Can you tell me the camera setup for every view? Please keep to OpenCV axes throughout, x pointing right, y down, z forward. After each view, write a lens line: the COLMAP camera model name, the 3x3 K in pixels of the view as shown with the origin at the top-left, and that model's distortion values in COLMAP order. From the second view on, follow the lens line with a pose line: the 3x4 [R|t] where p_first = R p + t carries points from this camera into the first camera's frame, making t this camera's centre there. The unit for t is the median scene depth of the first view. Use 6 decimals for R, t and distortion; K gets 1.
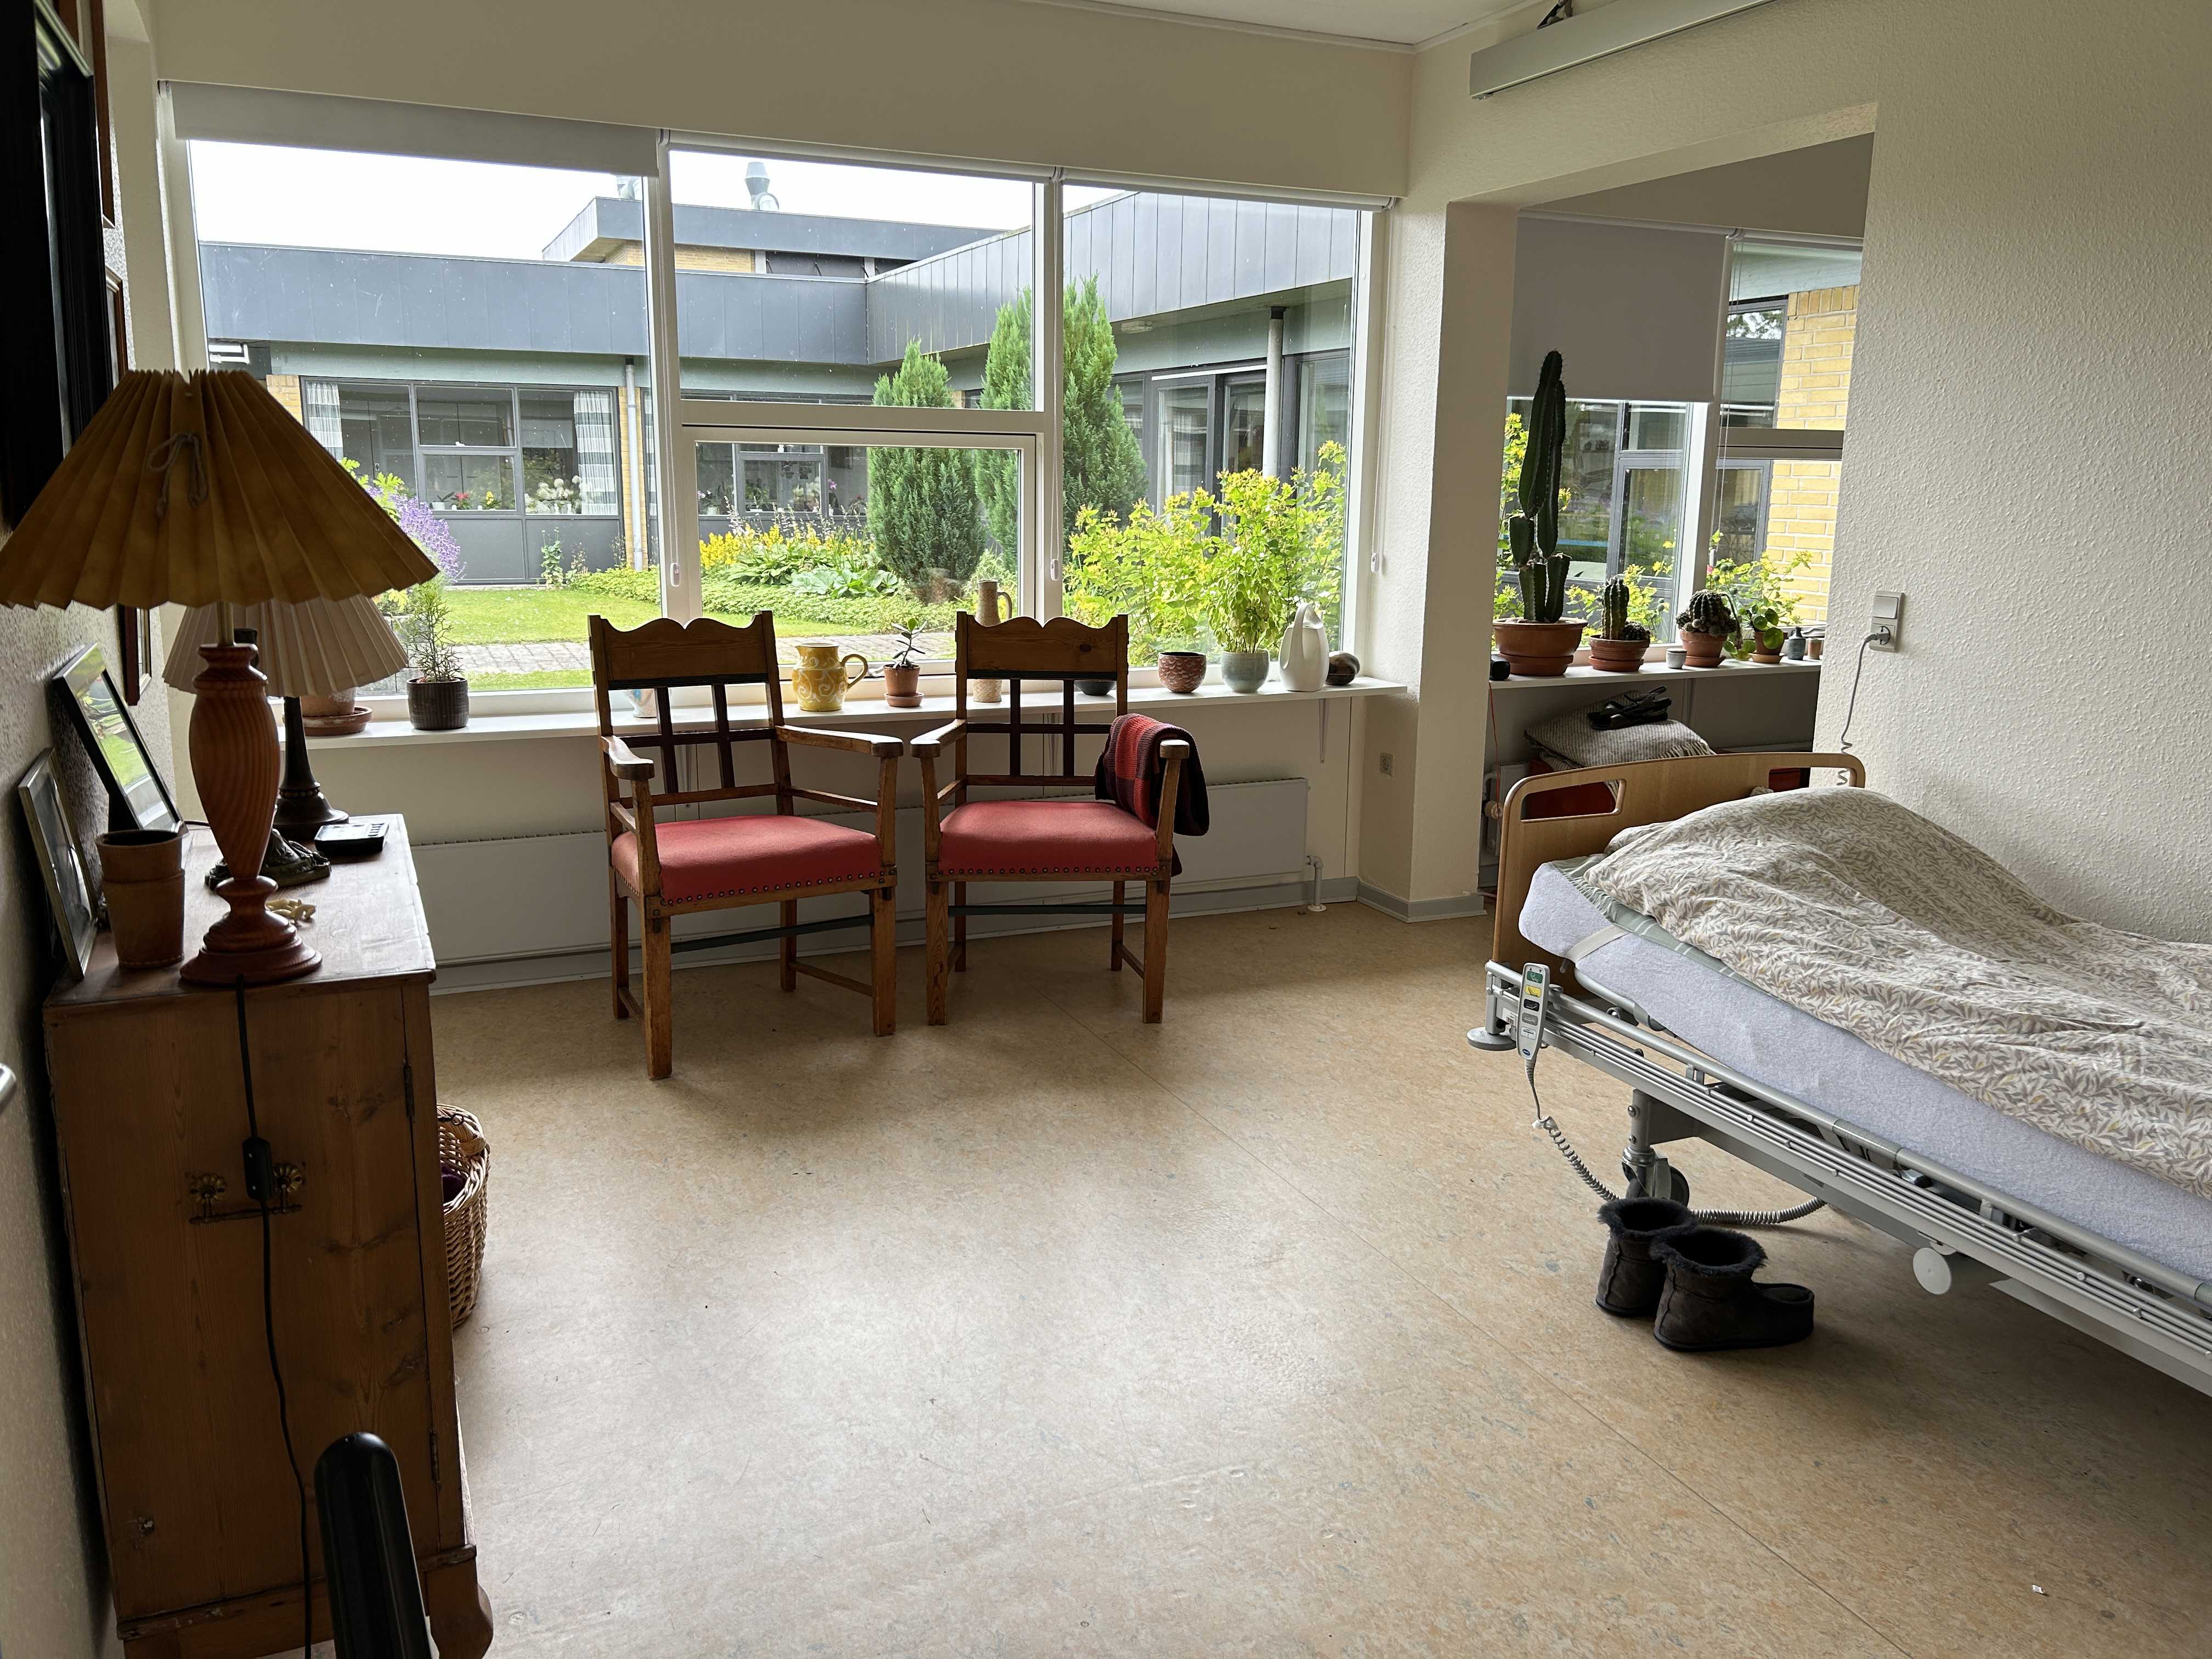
lens RADIAL K [[1682.0, 0, 1103.2], [0, 1682.0, 819.1], [0, 0, 1]] dist [0.024003, -0.021886]
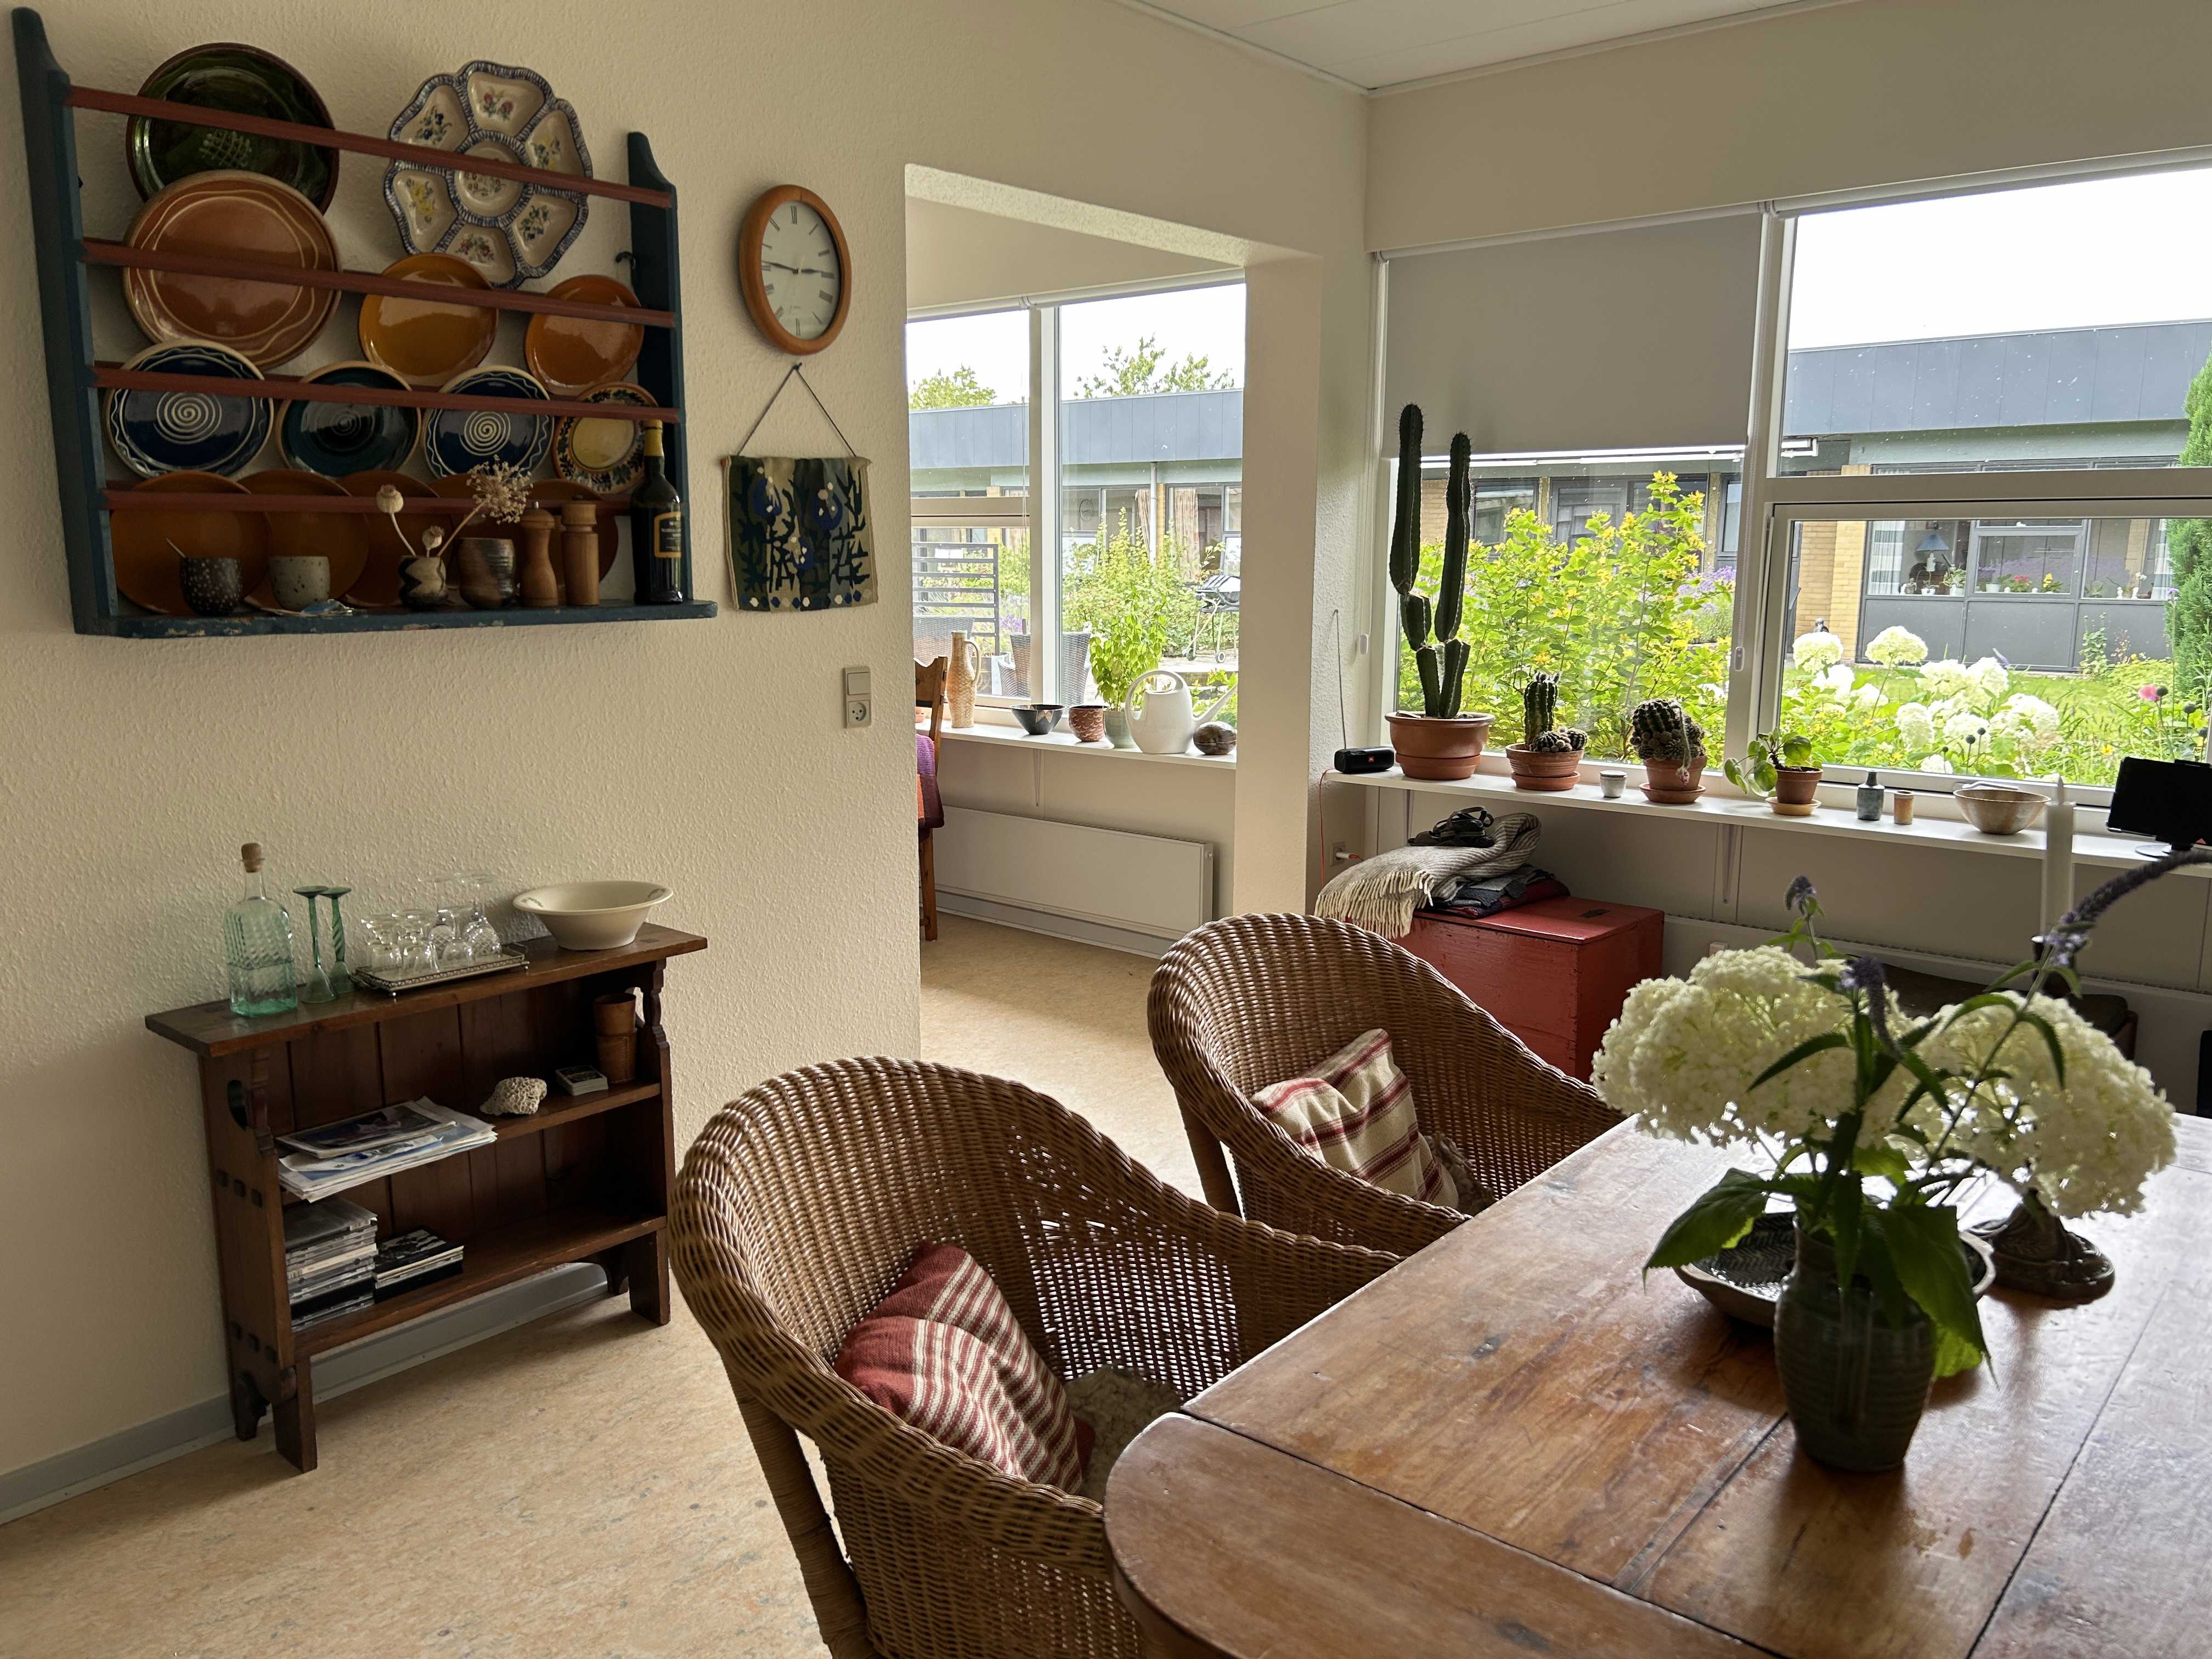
lens RADIAL K [[1682.0, 0, 1099.6], [0, 1682.0, 834.7], [0, 0, 1]] dist [0.024003, -0.021886]
pose [[0.408202, 0.146305, -0.901091, 0.883022], [-0.183705, 0.980046, 0.075905, -0.083671], [0.894217, 0.134551, 0.426934, 0.448675]]
